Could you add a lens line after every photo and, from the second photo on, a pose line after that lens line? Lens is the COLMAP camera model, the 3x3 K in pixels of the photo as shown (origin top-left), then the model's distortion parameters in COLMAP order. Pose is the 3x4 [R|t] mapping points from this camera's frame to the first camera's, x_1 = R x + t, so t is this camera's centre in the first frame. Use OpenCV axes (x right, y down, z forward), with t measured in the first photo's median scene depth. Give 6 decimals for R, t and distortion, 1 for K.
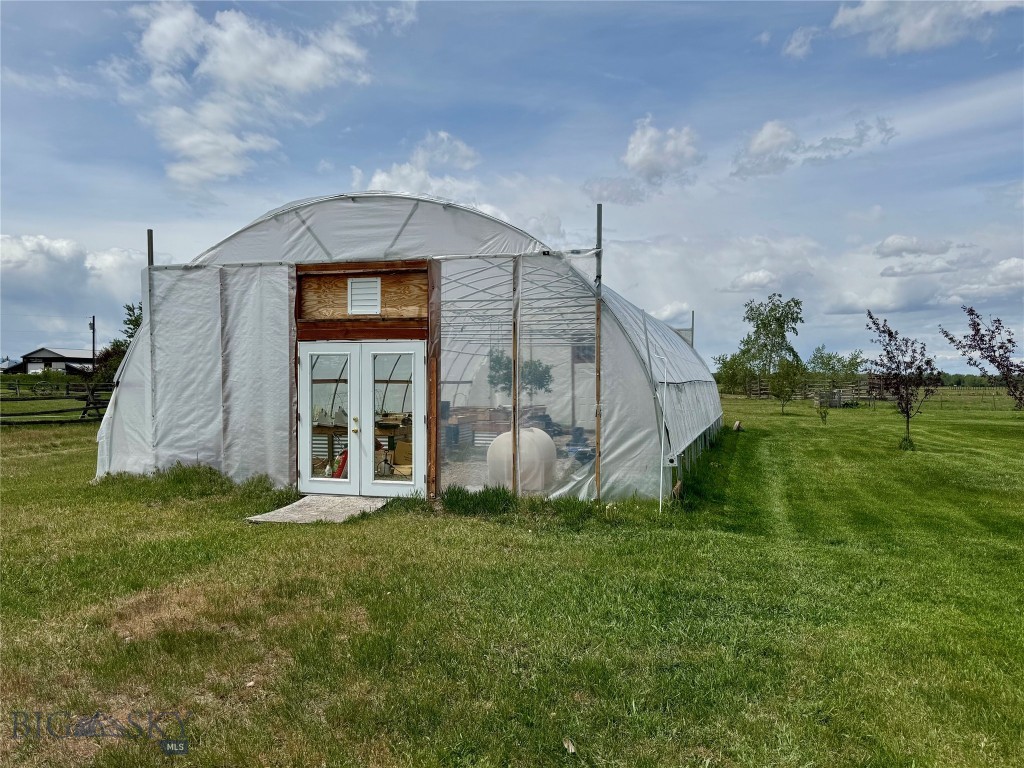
lens RADIAL K [[791.4, 0, 506.2], [0, 791.4, 381.1], [0, 0, 1]] dist [0.059862, -0.072295]
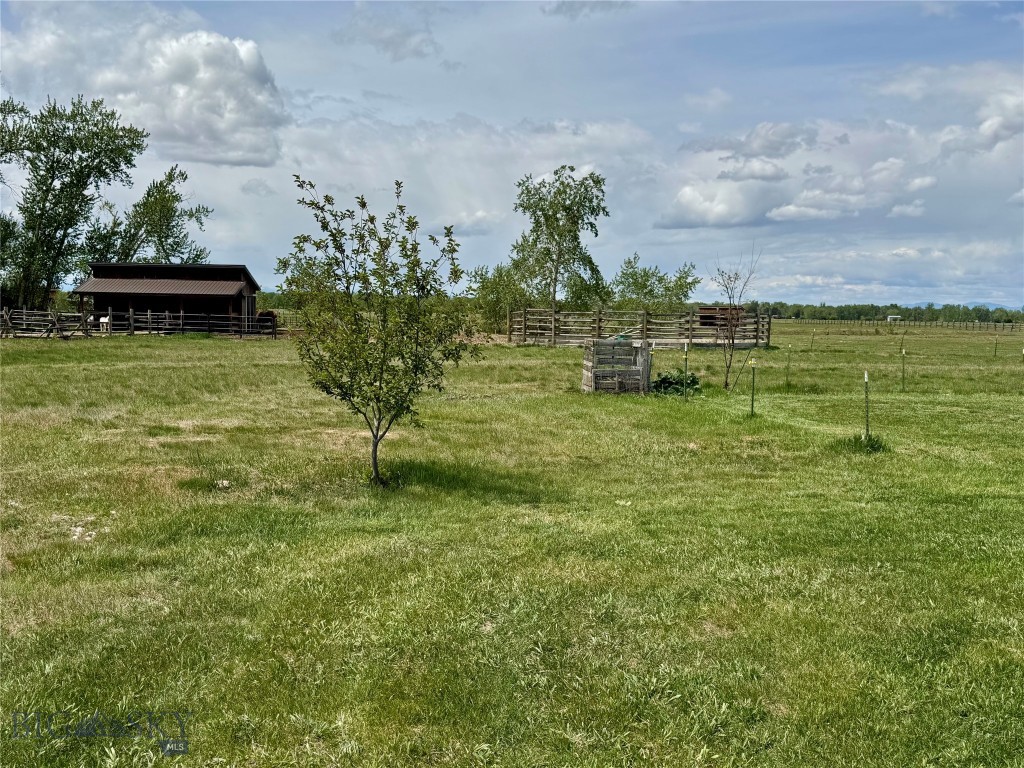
lens RADIAL K [[1031.6, 0, 509.5], [0, 1031.6, 386.4], [0, 0, 1]] dist [0.034738, 0.000000]
pose [[0.969856, -0.005147, 0.243623, 0.107517], [-0.013573, 0.997084, 0.075099, -0.002547], [-0.243299, -0.076142, 0.966958, 0.248065]]
